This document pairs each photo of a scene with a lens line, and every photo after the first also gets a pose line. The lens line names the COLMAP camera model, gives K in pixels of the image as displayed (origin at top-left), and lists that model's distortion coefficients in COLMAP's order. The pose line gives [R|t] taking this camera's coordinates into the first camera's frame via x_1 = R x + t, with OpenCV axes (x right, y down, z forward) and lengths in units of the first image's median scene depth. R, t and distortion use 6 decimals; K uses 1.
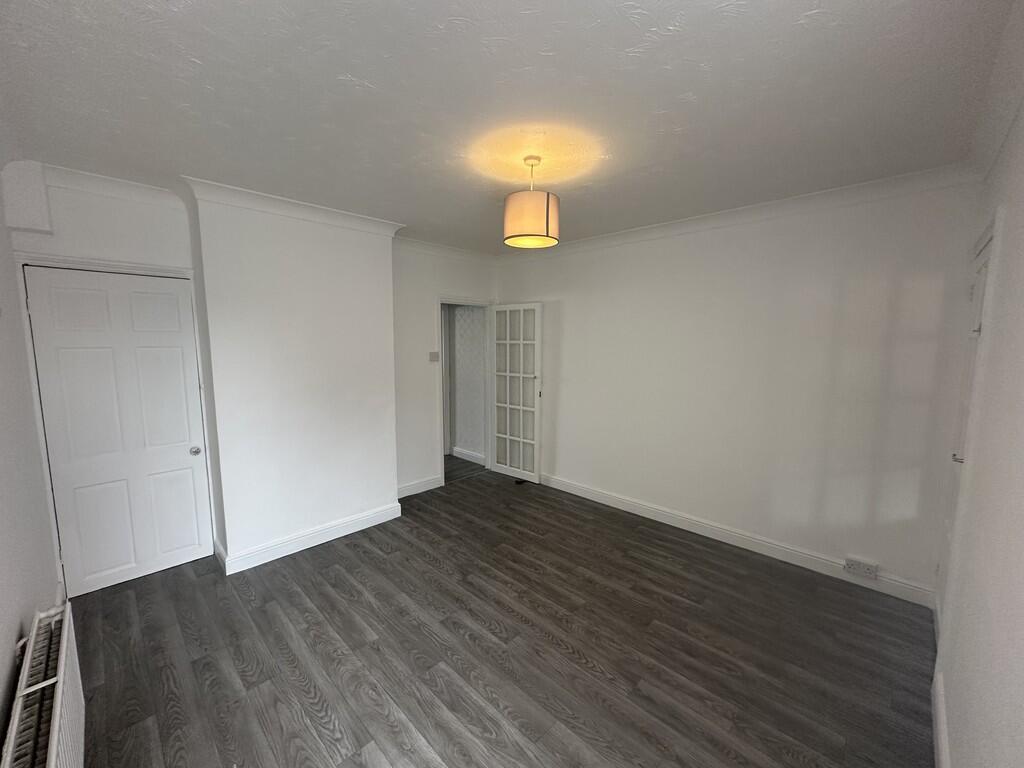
lens RADIAL K [[409.8, 0, 511.7], [0, 409.8, 383.9], [0, 0, 1]] dist [-0.001242, -0.000114]
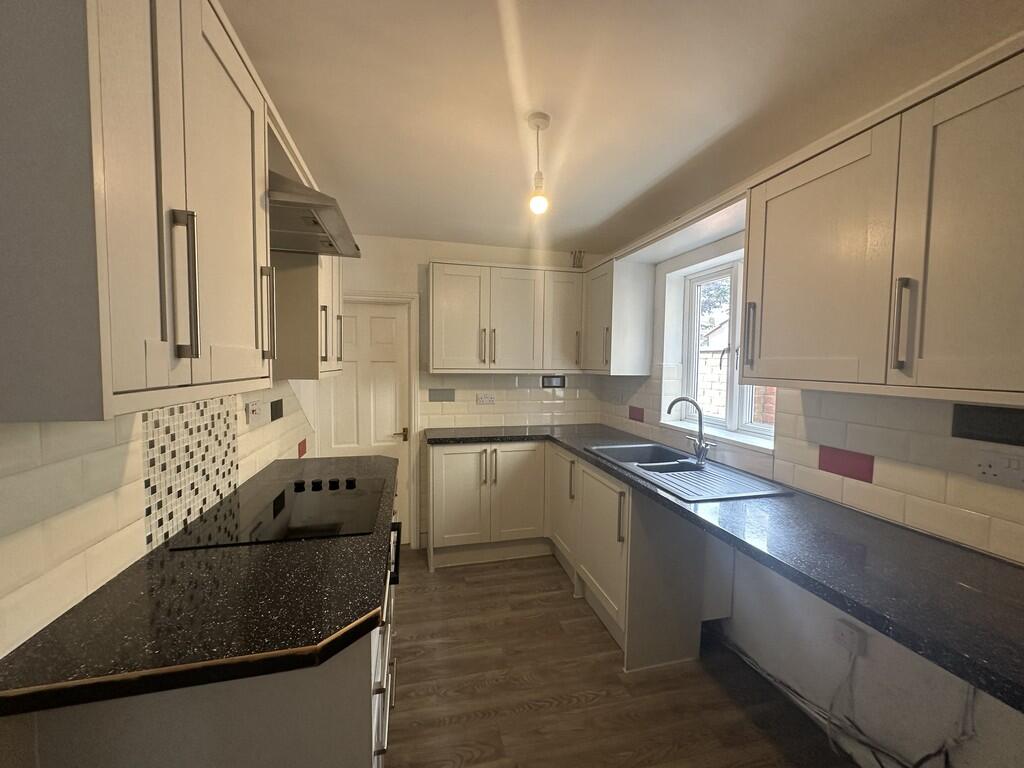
lens RADIAL K [[378.3, 0, 503.0], [0, 378.3, 386.0], [0, 0, 1]] dist [-0.002755, -0.000077]
pose [[0.550097, -0.041228, 0.834082, -0.451529], [0.078342, 0.996924, -0.002392, -0.050249], [-0.831418, 0.066660, 0.551635, 0.435772]]
